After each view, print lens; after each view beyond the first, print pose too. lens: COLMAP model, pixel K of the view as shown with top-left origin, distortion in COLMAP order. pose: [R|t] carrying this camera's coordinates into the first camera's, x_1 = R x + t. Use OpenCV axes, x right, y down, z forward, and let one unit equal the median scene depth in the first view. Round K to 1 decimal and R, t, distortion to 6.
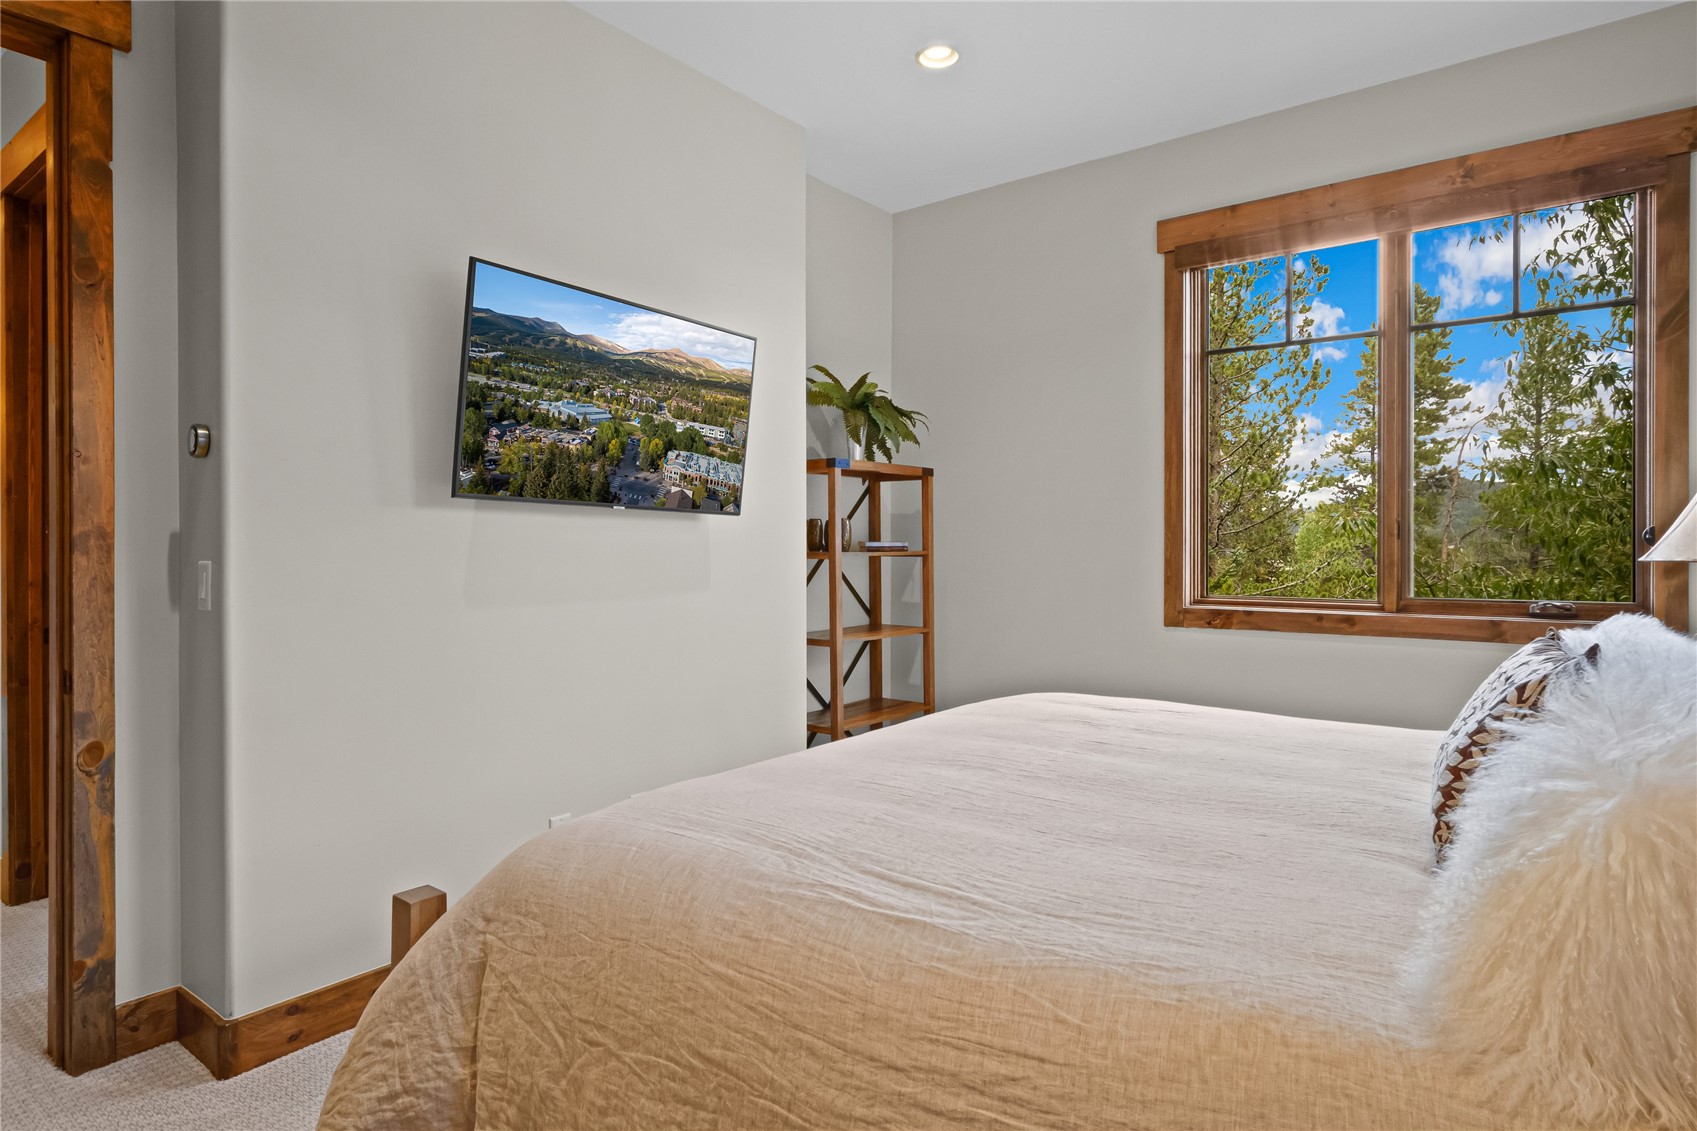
lens RADIAL K [[952.7, 0, 852.6], [0, 952.7, 559.5], [0, 0, 1]] dist [-0.019242, -0.000001]
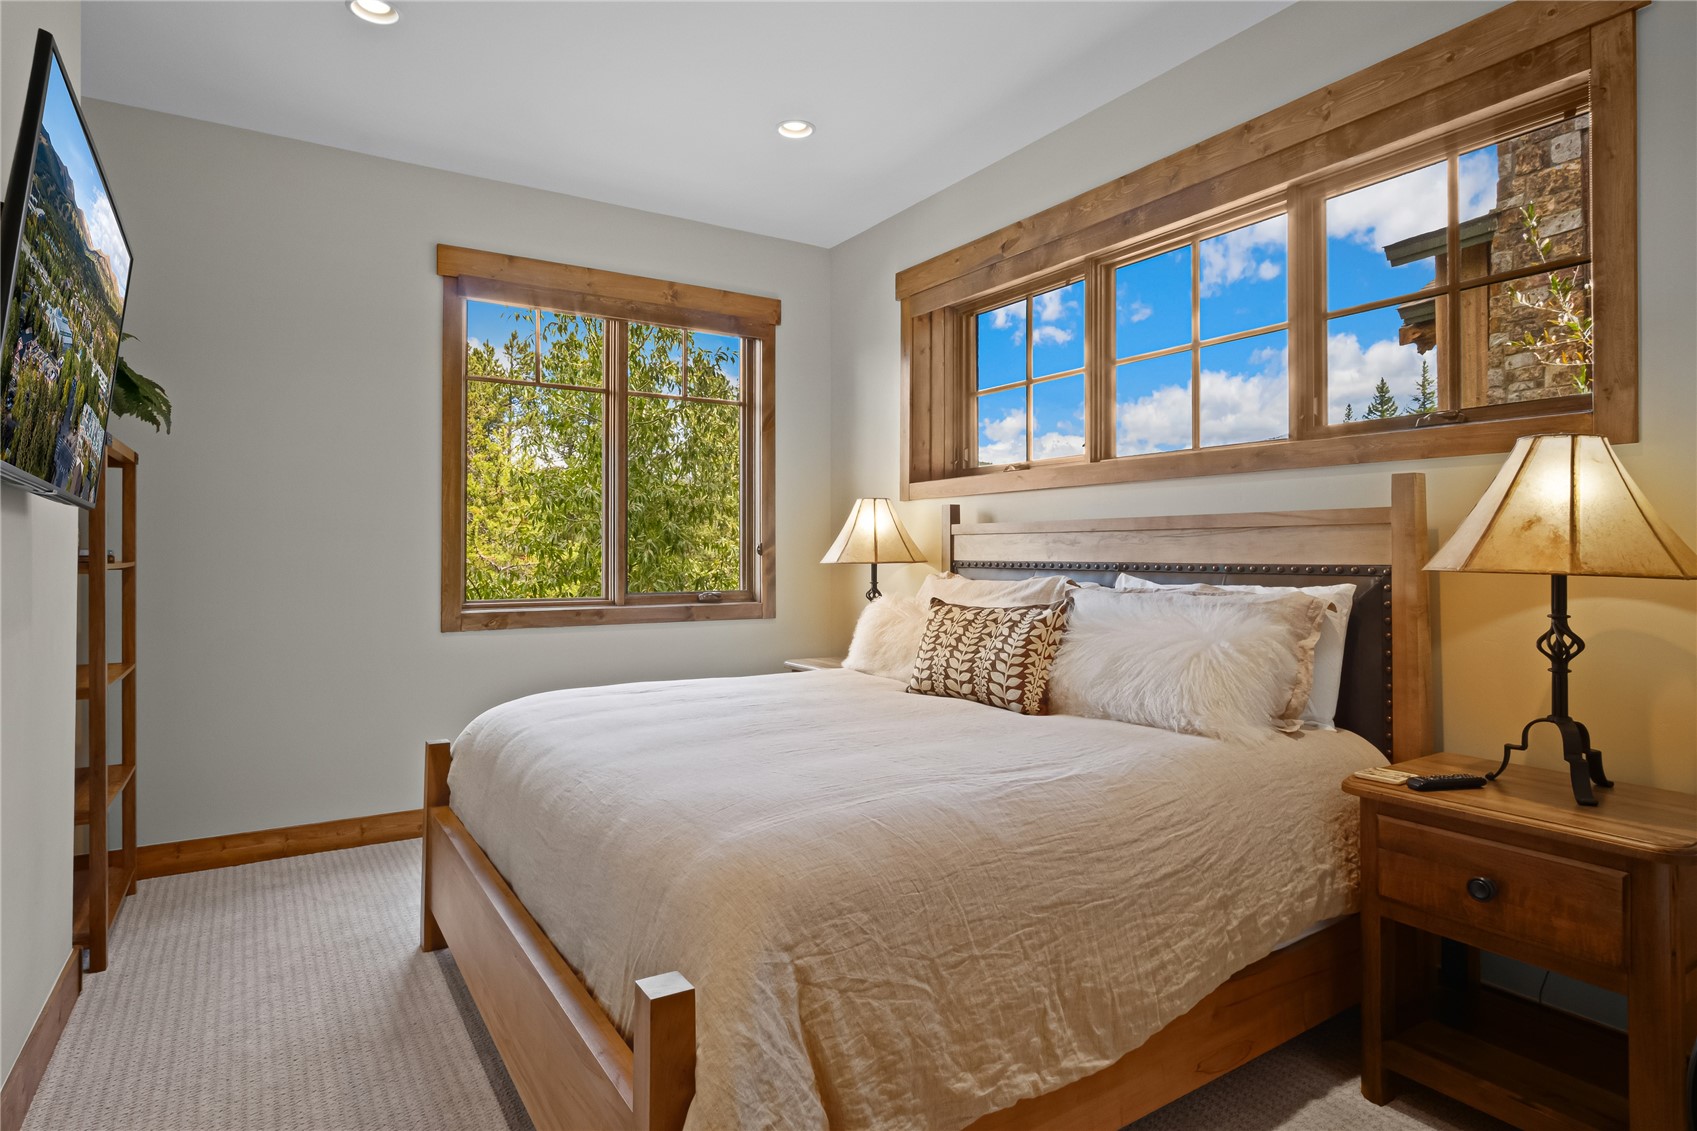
lens RADIAL K [[915.0, 0, 844.8], [0, 915.0, 564.3], [0, 0, 1]] dist [-0.014207, 0.008255]
pose [[0.331361, -0.007255, 0.943476, -0.640144], [0.012292, 0.999919, 0.003372, -0.002977], [-0.943424, 0.010480, 0.331423, 0.335166]]
